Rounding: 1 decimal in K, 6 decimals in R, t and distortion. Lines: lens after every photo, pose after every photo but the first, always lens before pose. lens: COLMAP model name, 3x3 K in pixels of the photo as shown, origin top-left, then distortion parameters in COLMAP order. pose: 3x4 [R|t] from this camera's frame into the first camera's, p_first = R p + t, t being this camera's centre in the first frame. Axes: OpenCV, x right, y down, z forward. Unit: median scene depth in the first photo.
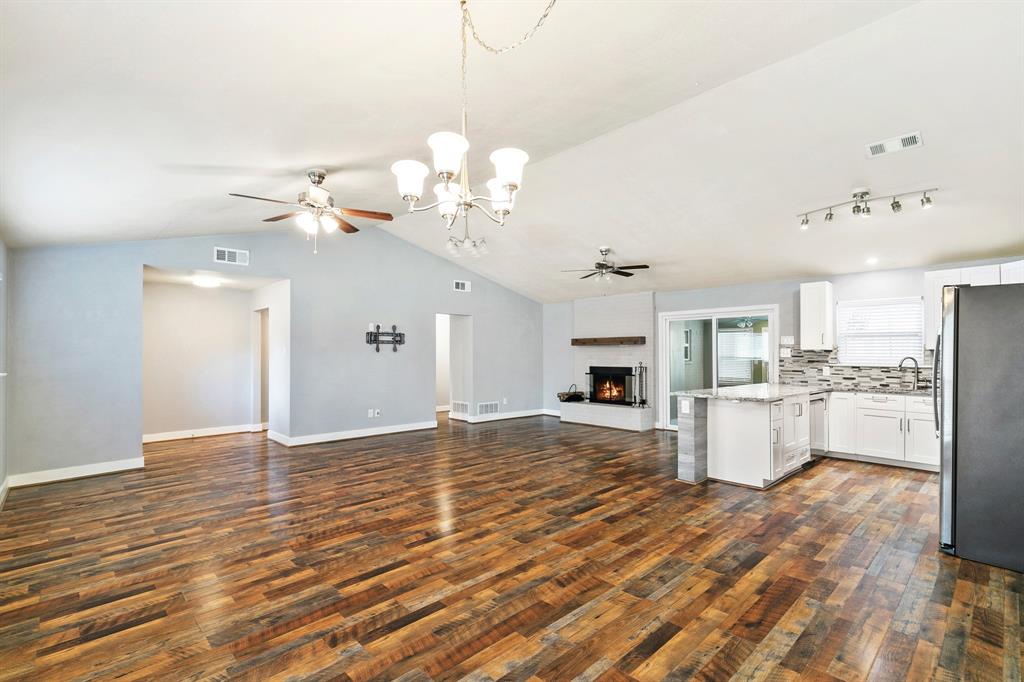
lens RADIAL K [[468.9, 0, 506.9], [0, 468.9, 350.1], [0, 0, 1]] dist [0.011012, -0.000283]
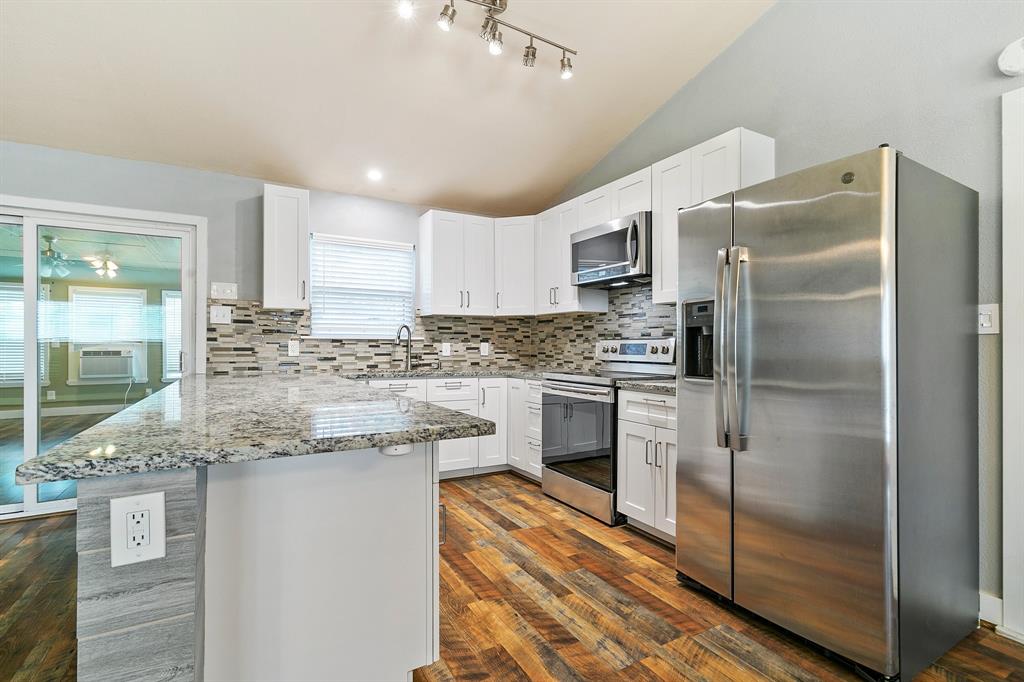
lens RADIAL K [[468.9, 0, 509.9], [0, 468.9, 339.1], [0, 0, 1]] dist [0.011012, -0.000283]
pose [[0.231415, 0.009091, 0.972813, 0.187330], [-0.009010, 0.999933, -0.007201, 0.038204], [-0.972814, -0.007099, 0.231481, 0.653847]]
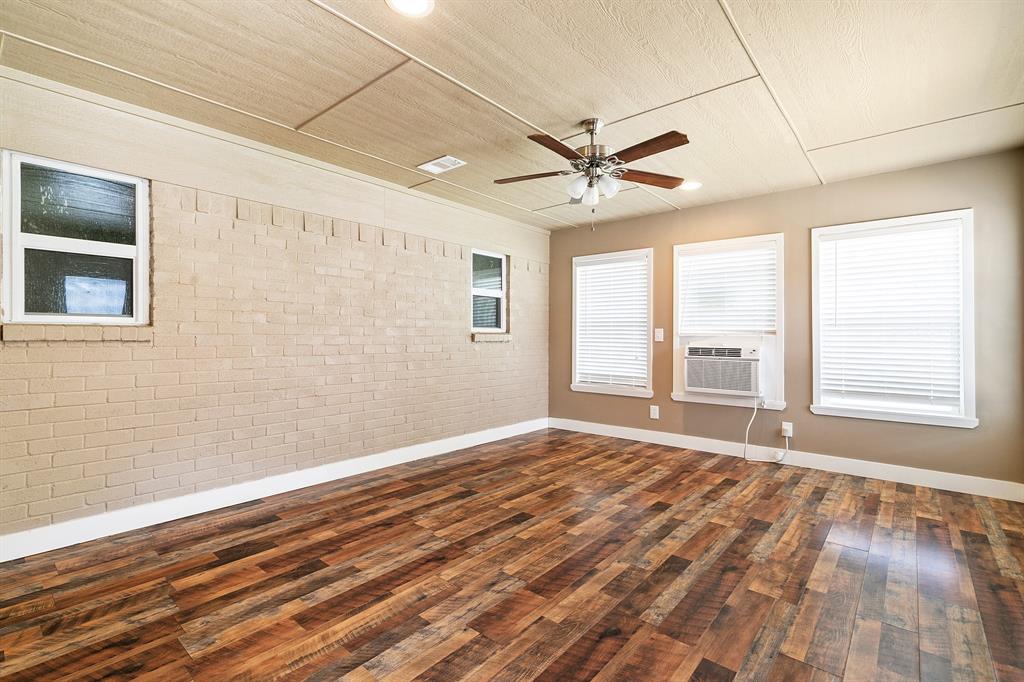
lens RADIAL K [[468.9, 0, 514.0], [0, 468.9, 339.0], [0, 0, 1]] dist [0.011012, -0.000283]
pose [[0.993858, 0.004735, 0.110562, 0.799547], [-0.006131, 0.999906, 0.012290, 0.050653], [-0.110493, -0.012893, 0.993793, 1.342996]]
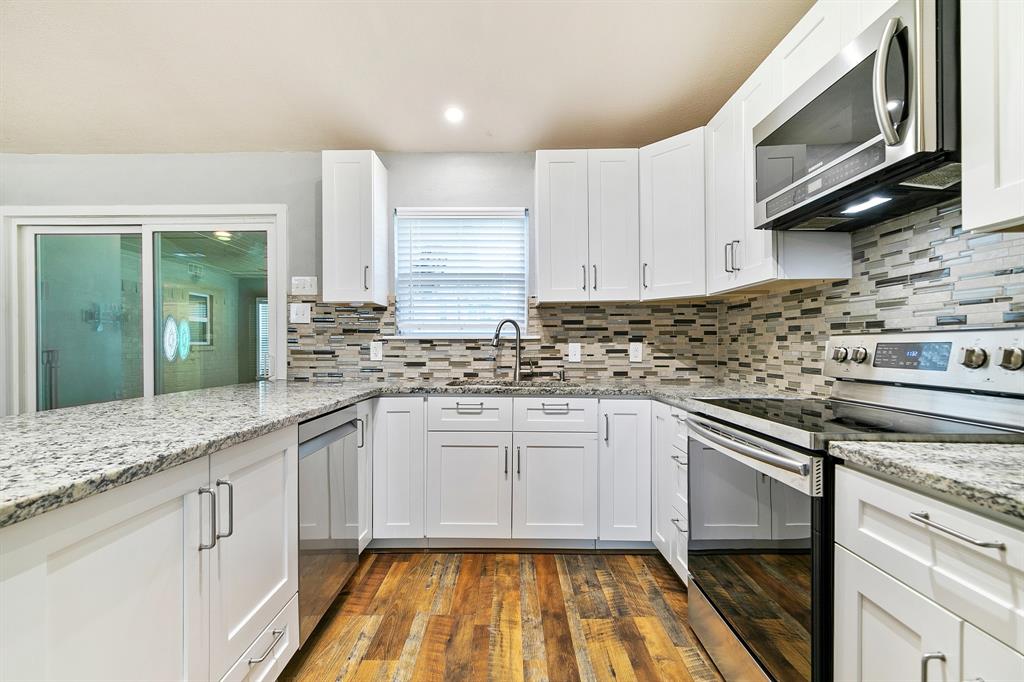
lens RADIAL K [[468.9, 0, 504.9], [0, 468.9, 344.3], [0, 0, 1]] dist [0.011012, -0.000283]
pose [[0.685677, -0.004002, 0.727895, 0.454629], [-0.000698, 0.999981, 0.006156, 0.037801], [-0.727906, -0.004729, 0.685661, 0.625106]]
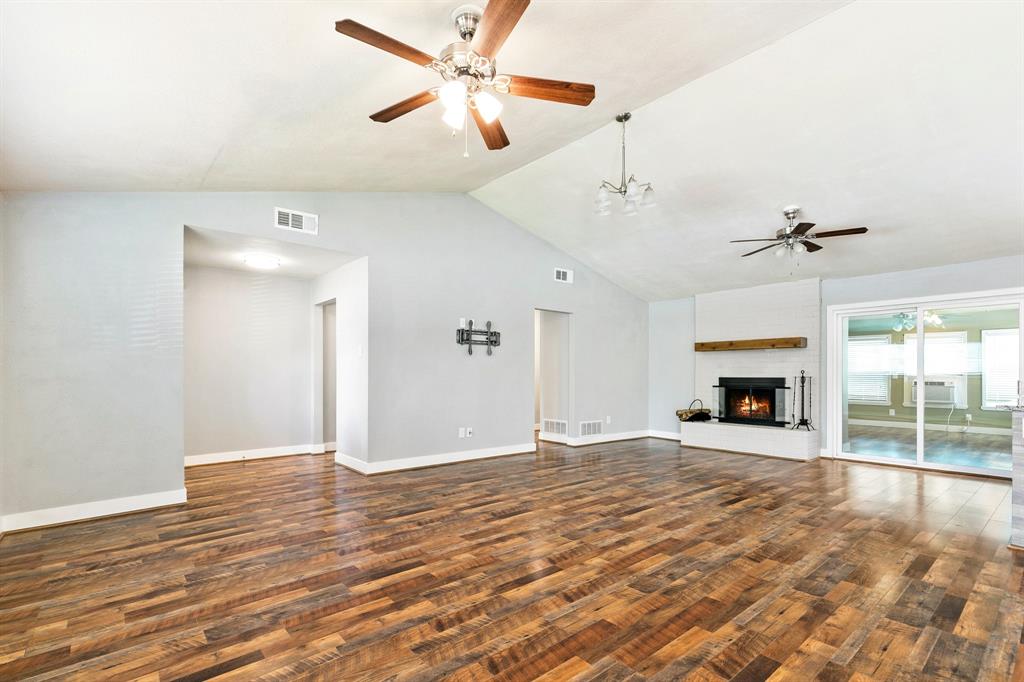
lens RADIAL K [[468.9, 0, 506.9], [0, 468.9, 378.0], [0, 0, 1]] dist [0.011012, -0.000283]
pose [[0.998431, 0.004931, -0.055780, -0.216222], [-0.004103, 0.999880, 0.014958, 0.039052], [0.055847, -0.014706, 0.998331, 0.278880]]
